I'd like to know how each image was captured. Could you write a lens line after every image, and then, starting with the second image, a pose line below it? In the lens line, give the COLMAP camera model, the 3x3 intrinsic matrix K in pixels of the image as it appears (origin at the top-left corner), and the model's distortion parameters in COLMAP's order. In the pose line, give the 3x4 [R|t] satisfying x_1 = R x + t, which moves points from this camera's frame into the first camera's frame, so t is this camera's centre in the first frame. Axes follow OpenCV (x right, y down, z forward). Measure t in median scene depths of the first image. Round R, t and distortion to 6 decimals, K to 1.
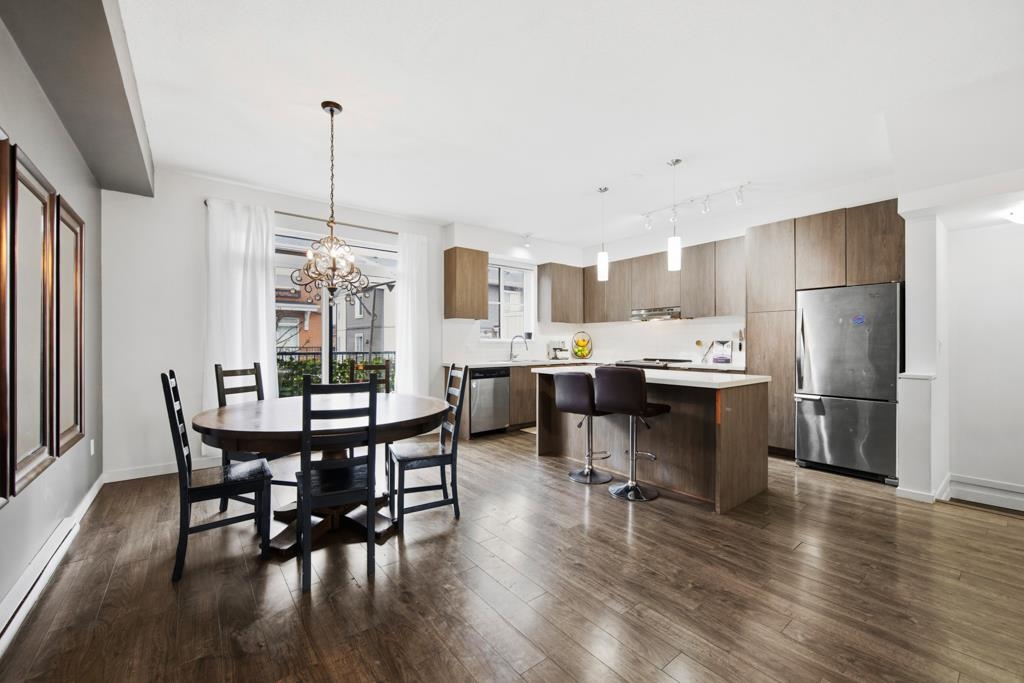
lens RADIAL K [[408.1, 0, 507.1], [0, 408.1, 344.2], [0, 0, 1]] dist [-0.003734, -0.000095]
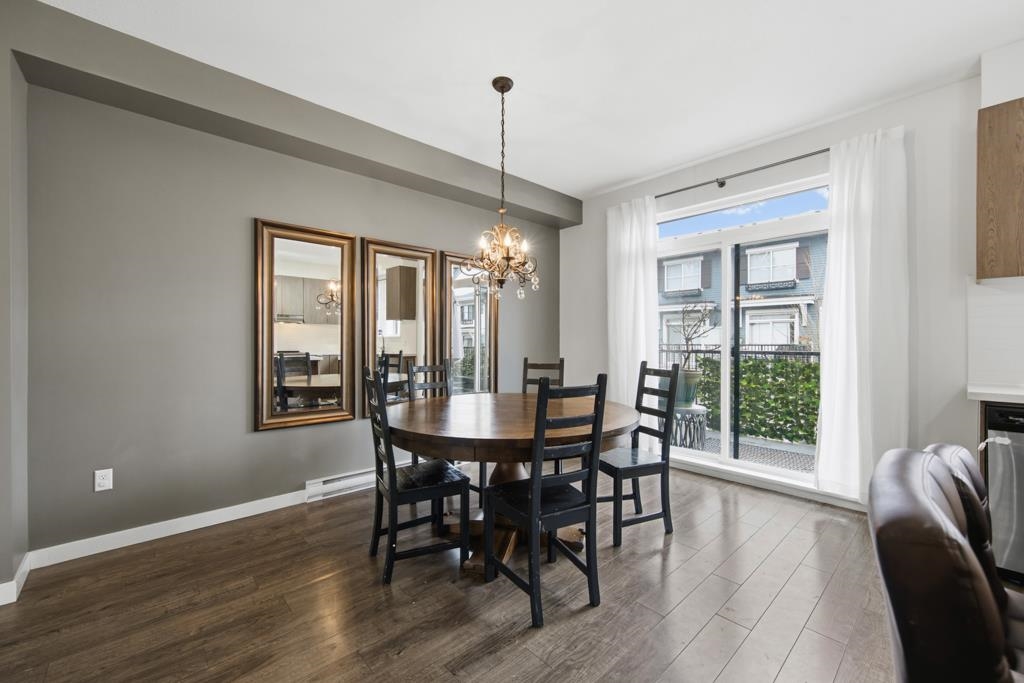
lens RADIAL K [[408.1, 0, 515.8], [0, 408.1, 344.2], [0, 0, 1]] dist [-0.003734, -0.000095]
pose [[0.088220, 0.004591, -0.996090, 0.263113], [0.000496, 0.999989, 0.004653, 0.002845], [0.996101, -0.000905, 0.088217, 0.499881]]
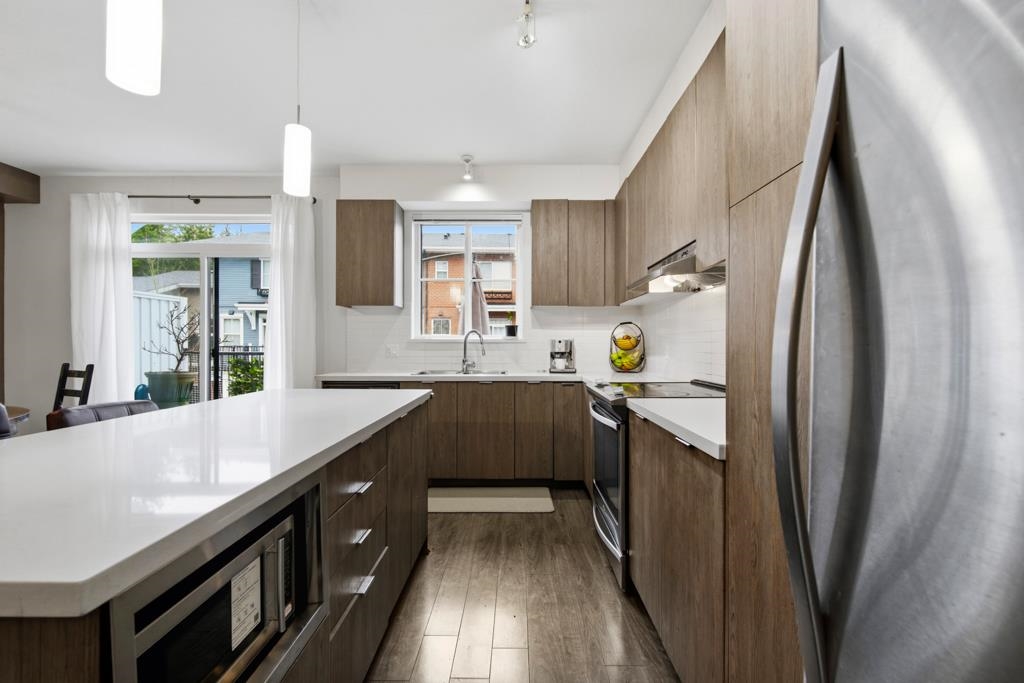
lens RADIAL K [[427.6, 0, 510.9], [0, 427.6, 346.0], [0, 0, 1]] dist [-0.000920, -0.000657]
pose [[0.785551, 0.006081, -0.618767, 0.563134], [-0.005677, 0.999980, 0.002621, 0.000070], [0.618771, 0.001454, 0.785570, 0.647331]]
